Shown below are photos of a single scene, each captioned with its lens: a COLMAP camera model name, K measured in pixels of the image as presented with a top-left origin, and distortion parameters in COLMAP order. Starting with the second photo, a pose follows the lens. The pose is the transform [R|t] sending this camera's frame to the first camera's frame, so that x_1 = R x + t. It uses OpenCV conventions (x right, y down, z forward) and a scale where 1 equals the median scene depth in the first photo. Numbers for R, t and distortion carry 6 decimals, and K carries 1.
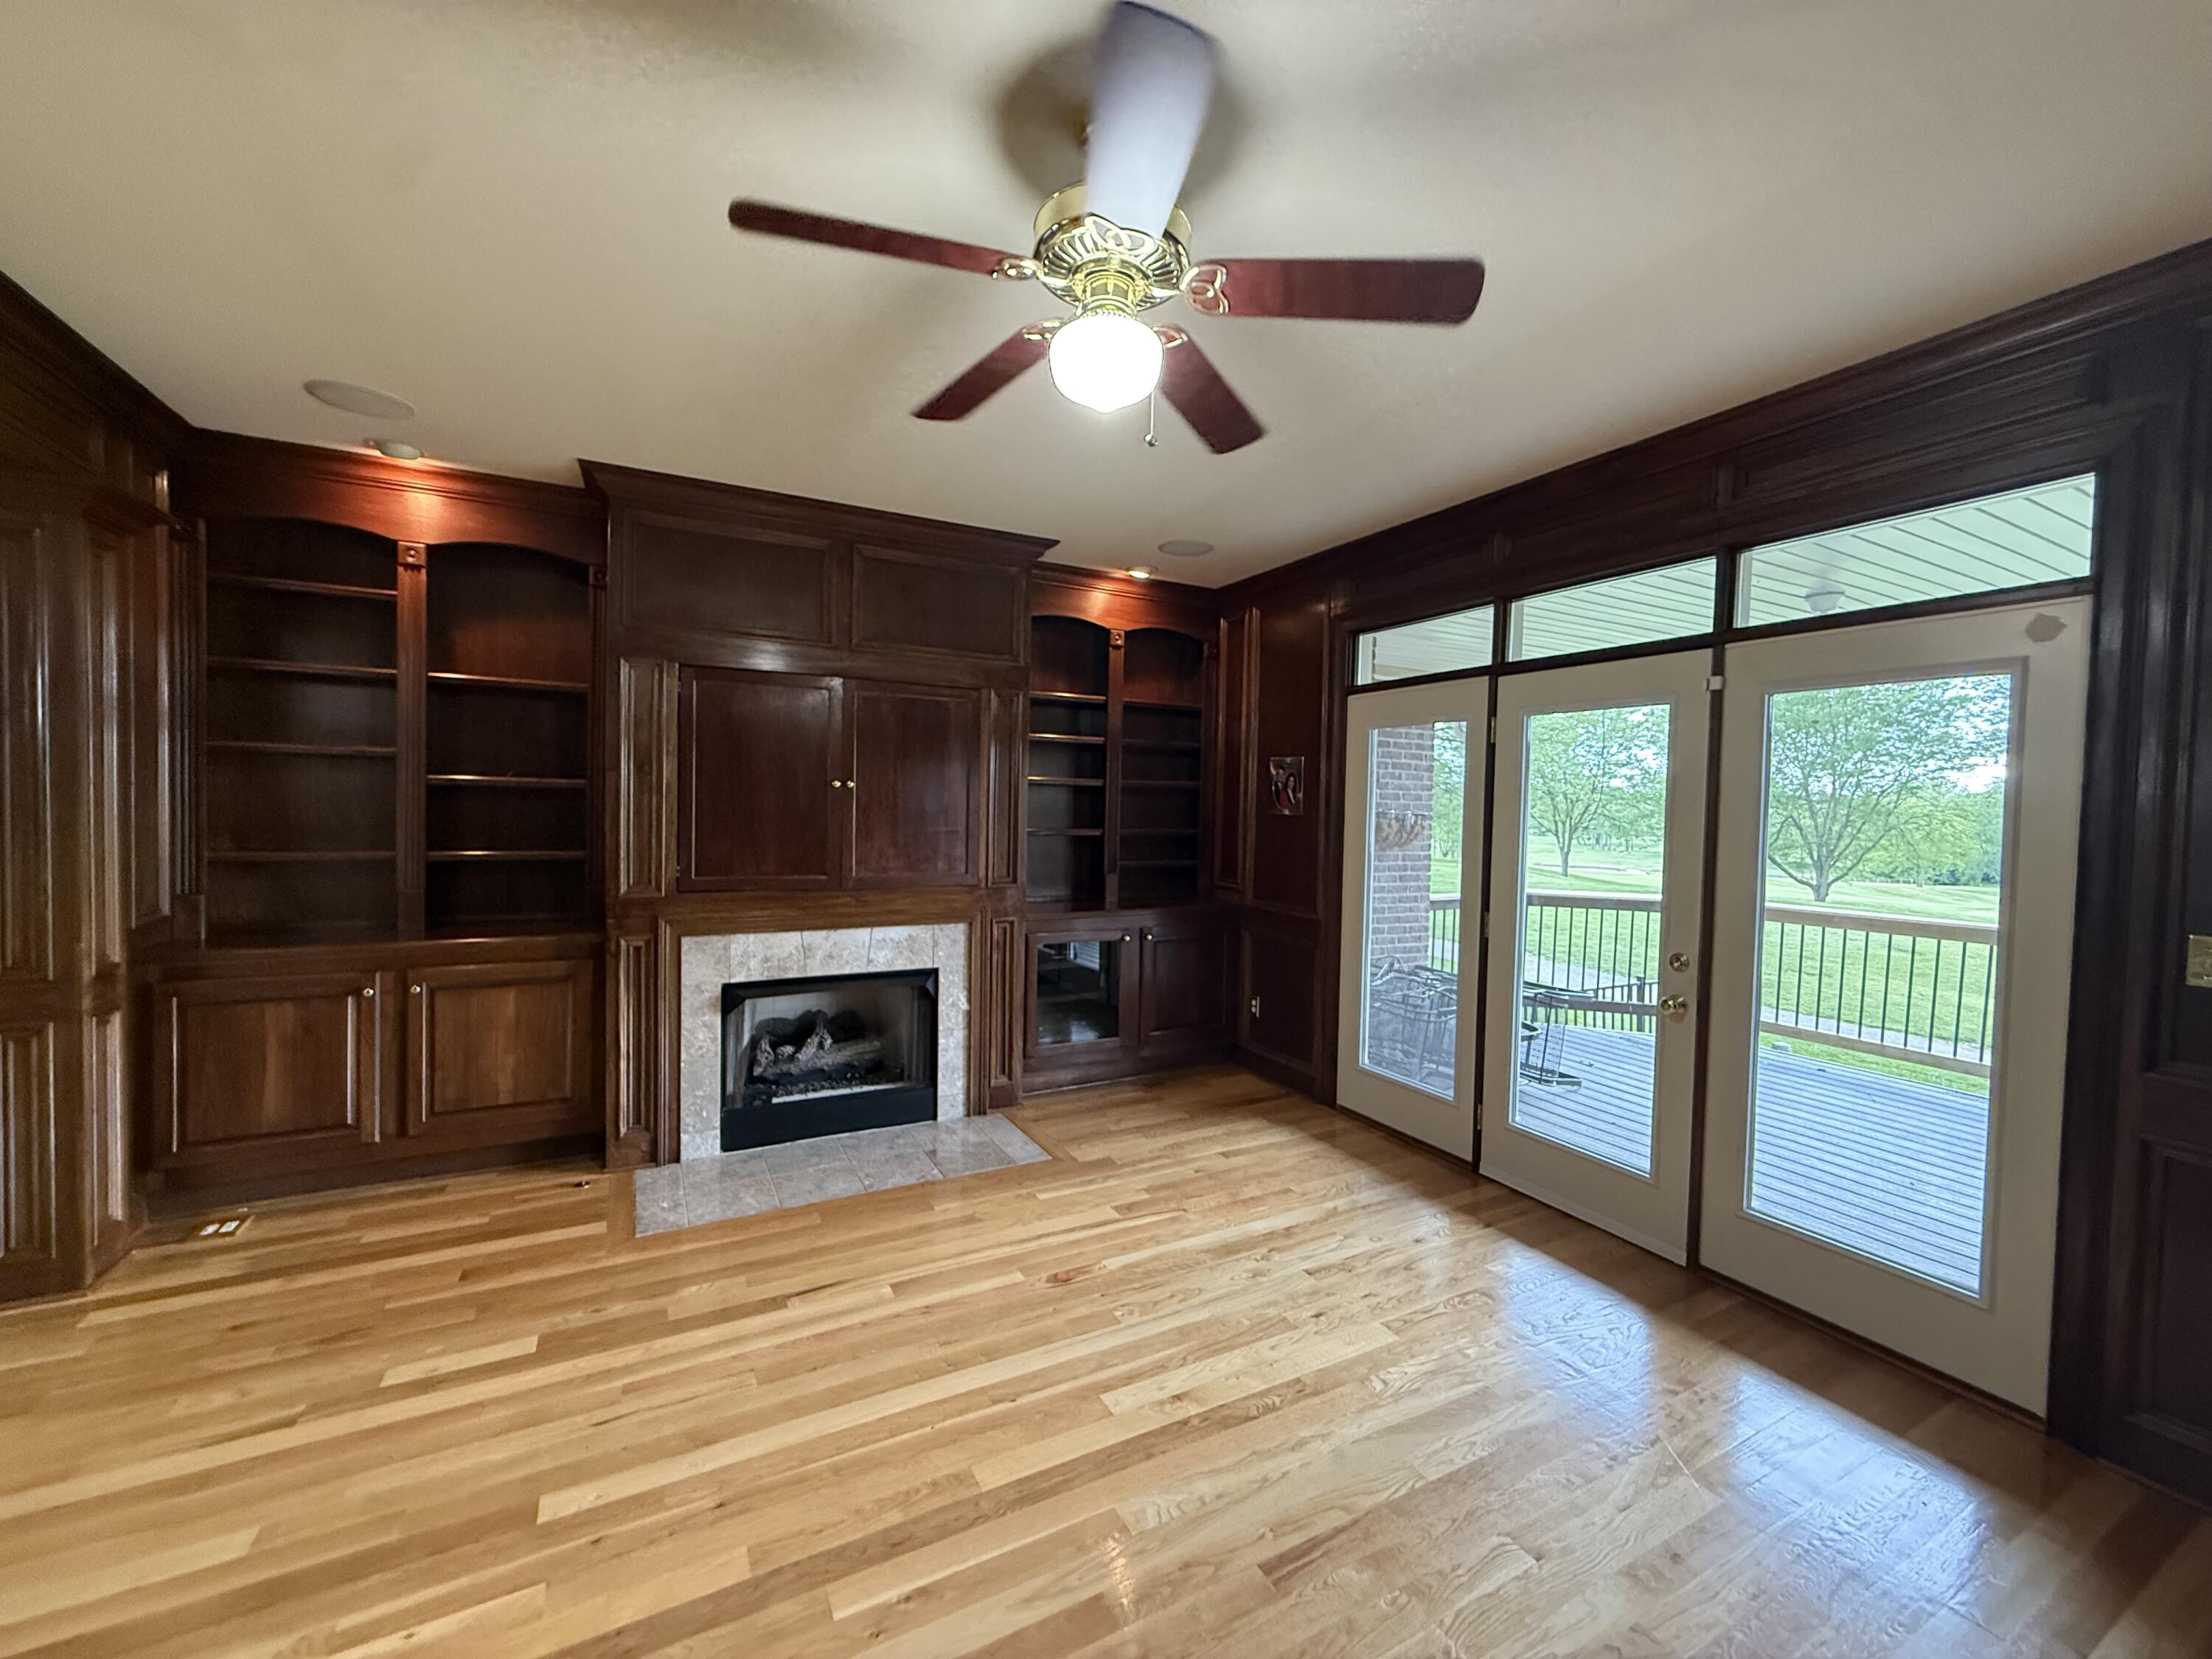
lens RADIAL K [[877.7, 0, 1103.3], [0, 877.7, 828.7], [0, 0, 1]] dist [-0.000250, -0.002035]
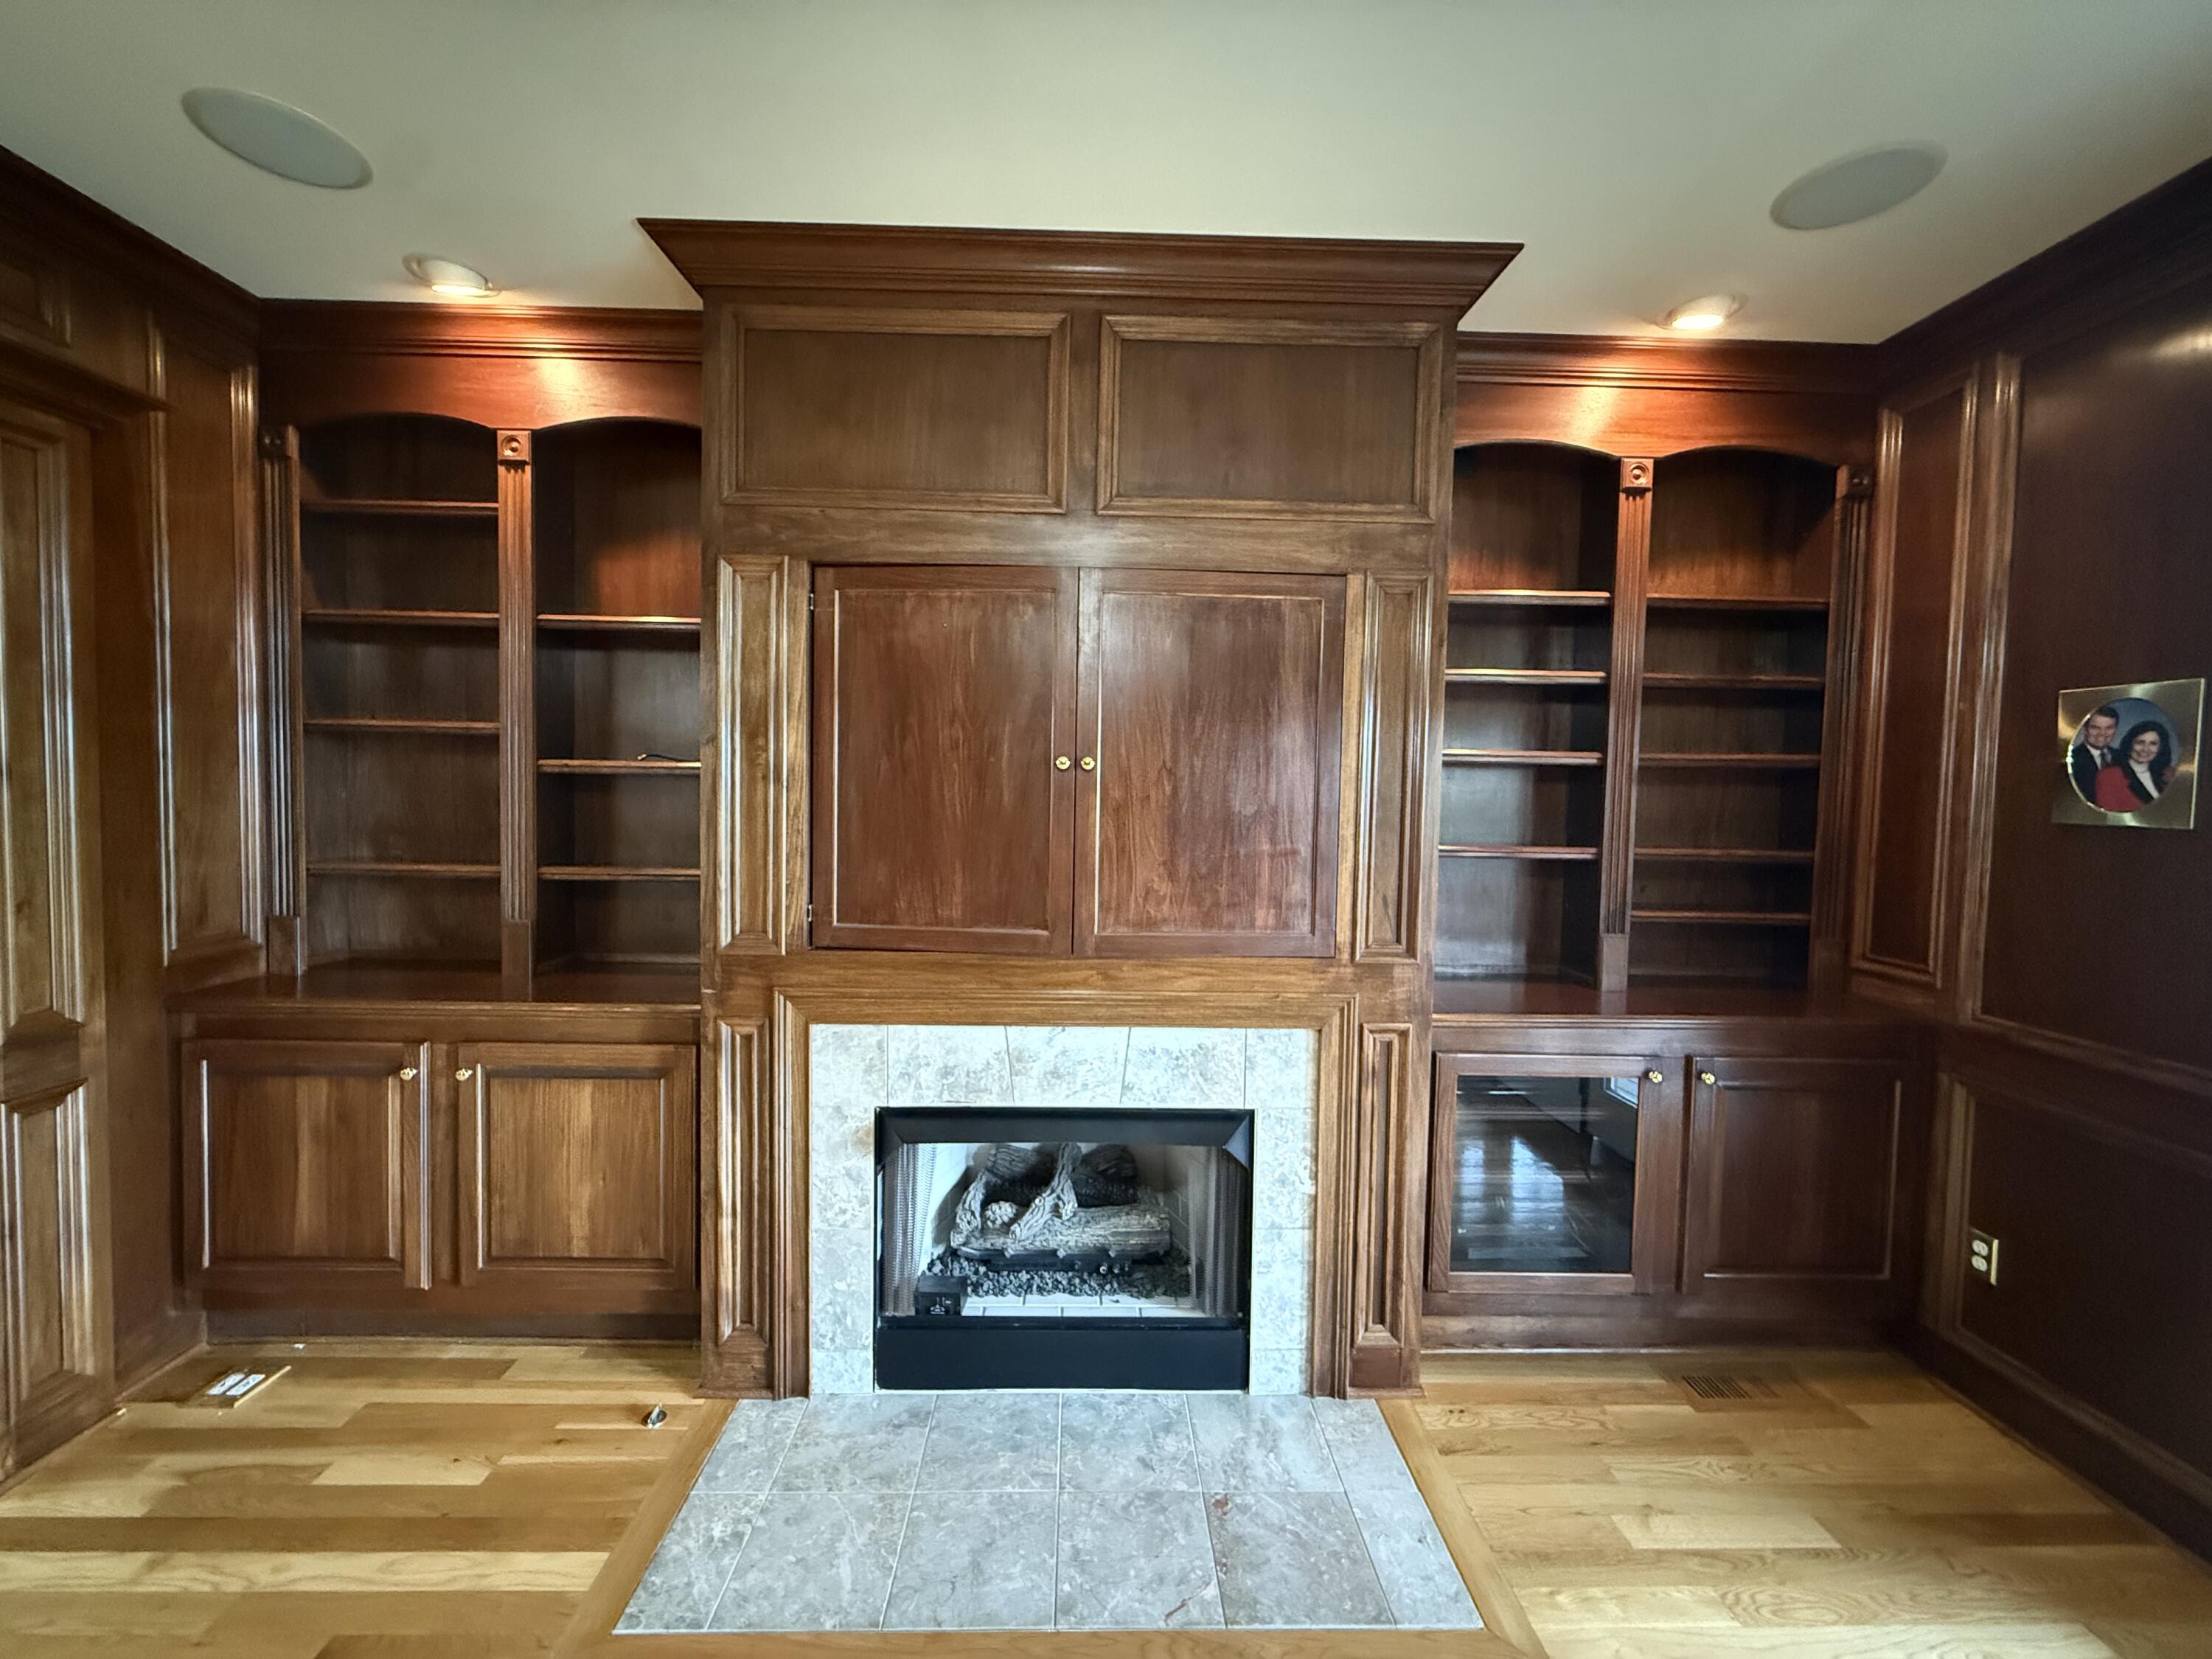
lens RADIAL K [[877.7, 0, 1101.9], [0, 877.7, 832.0], [0, 0, 1]] dist [-0.000250, -0.002035]
pose [[0.893053, 0.015747, -0.449676, -0.037251], [-0.012494, 0.999870, 0.010200, -0.013890], [0.449778, -0.003491, 0.893134, 0.518537]]
